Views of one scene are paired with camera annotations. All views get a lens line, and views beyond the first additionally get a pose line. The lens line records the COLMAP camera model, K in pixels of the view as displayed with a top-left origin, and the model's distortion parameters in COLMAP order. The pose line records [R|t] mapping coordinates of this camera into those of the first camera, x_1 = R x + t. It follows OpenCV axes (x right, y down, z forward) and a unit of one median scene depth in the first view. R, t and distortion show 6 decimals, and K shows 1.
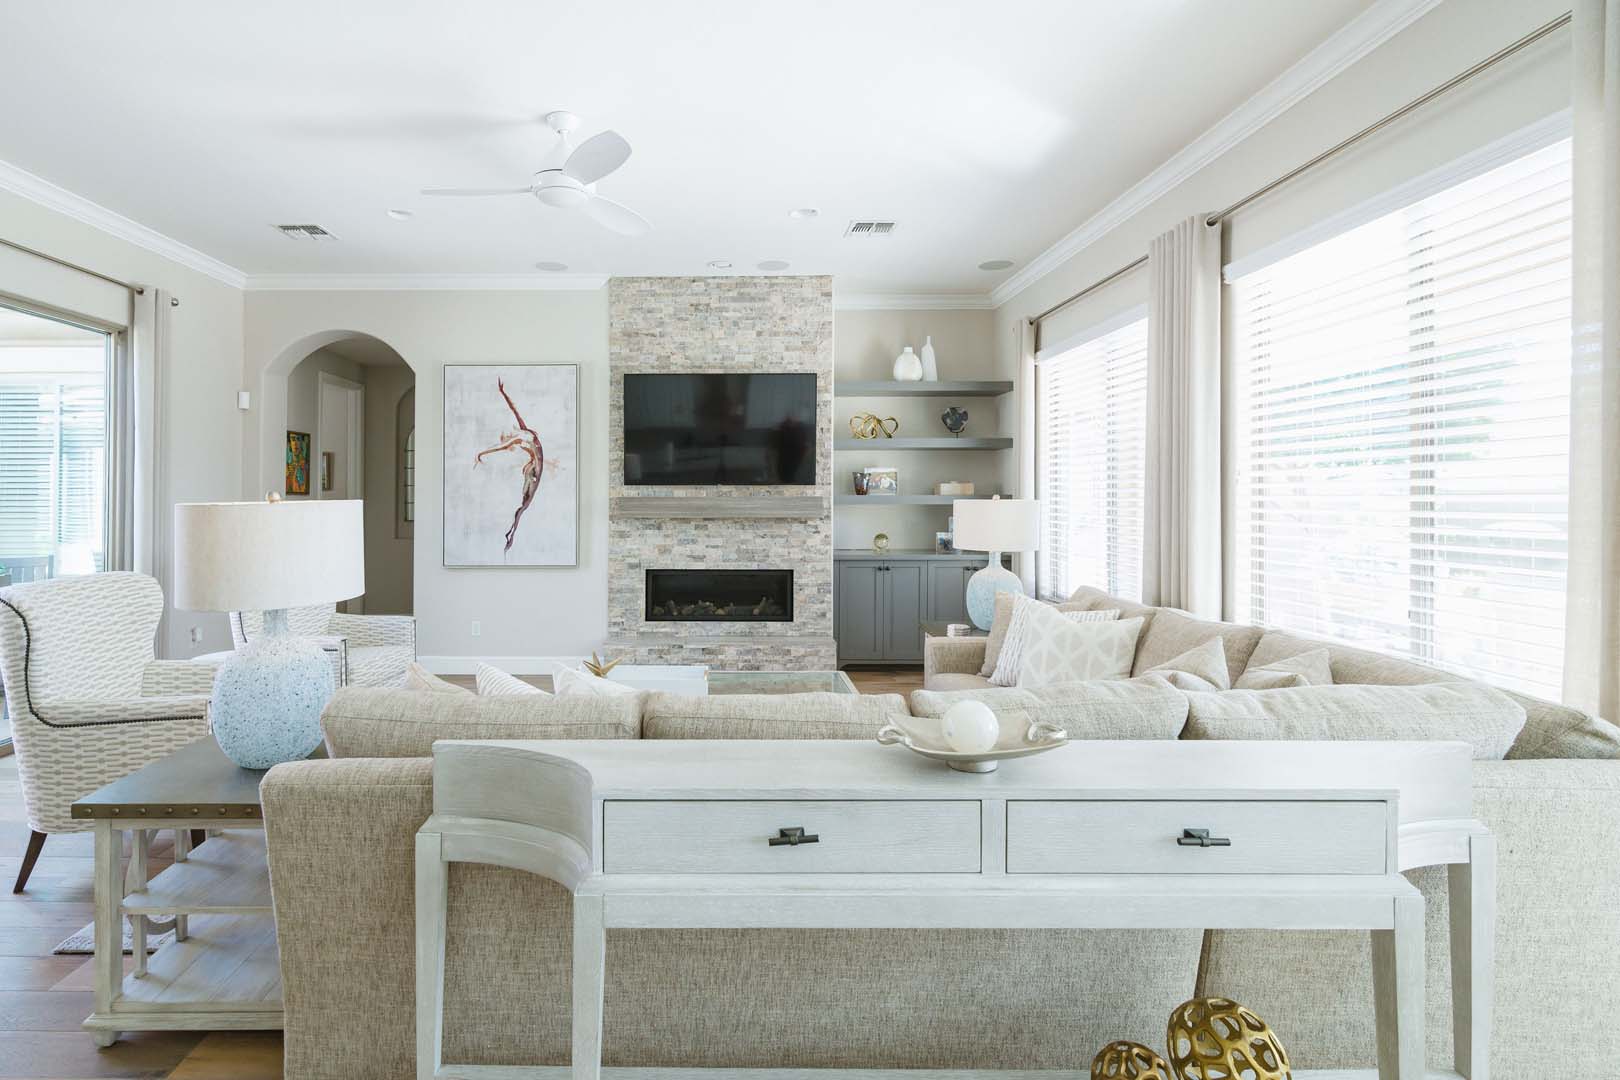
lens RADIAL K [[749.9, 0, 807.5], [0, 749.9, 526.8], [0, 0, 1]] dist [-0.000330, -0.001165]
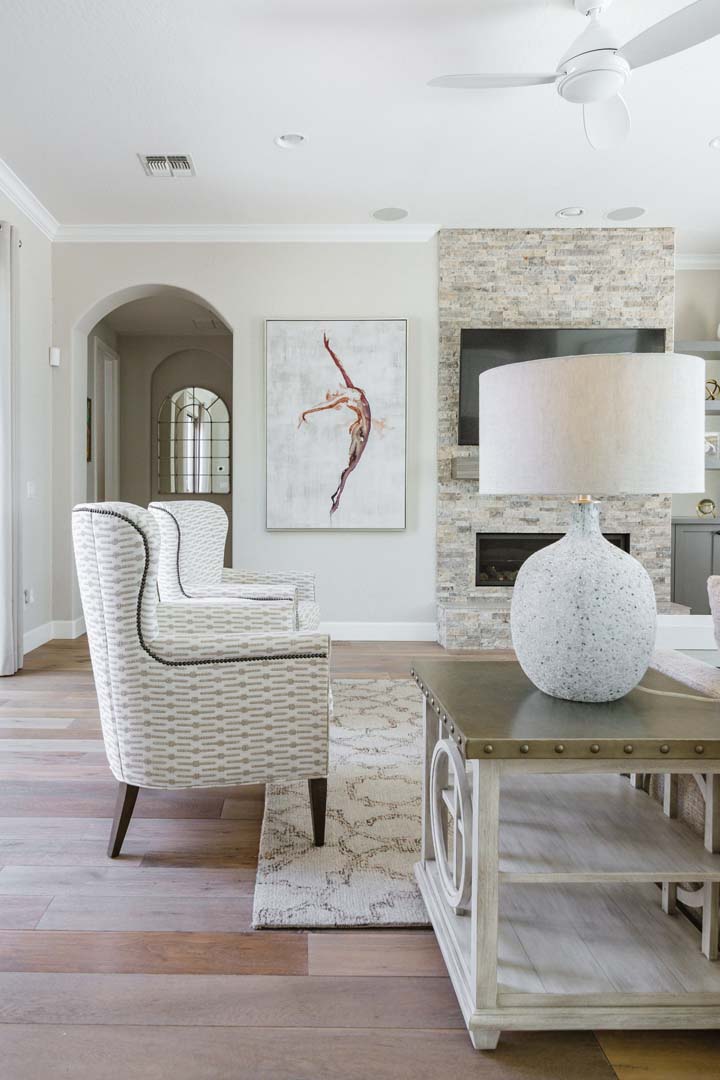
lens RADIAL K [[696.8, 0, 360.9], [0, 696.8, 546.1], [0, 0, 1]] dist [-0.002029, 0.001534]
pose [[0.999987, 0.003776, 0.003280, -0.368347], [-0.003855, 0.999692, 0.024520, 0.052426], [-0.003187, -0.024532, 0.999694, 0.098862]]
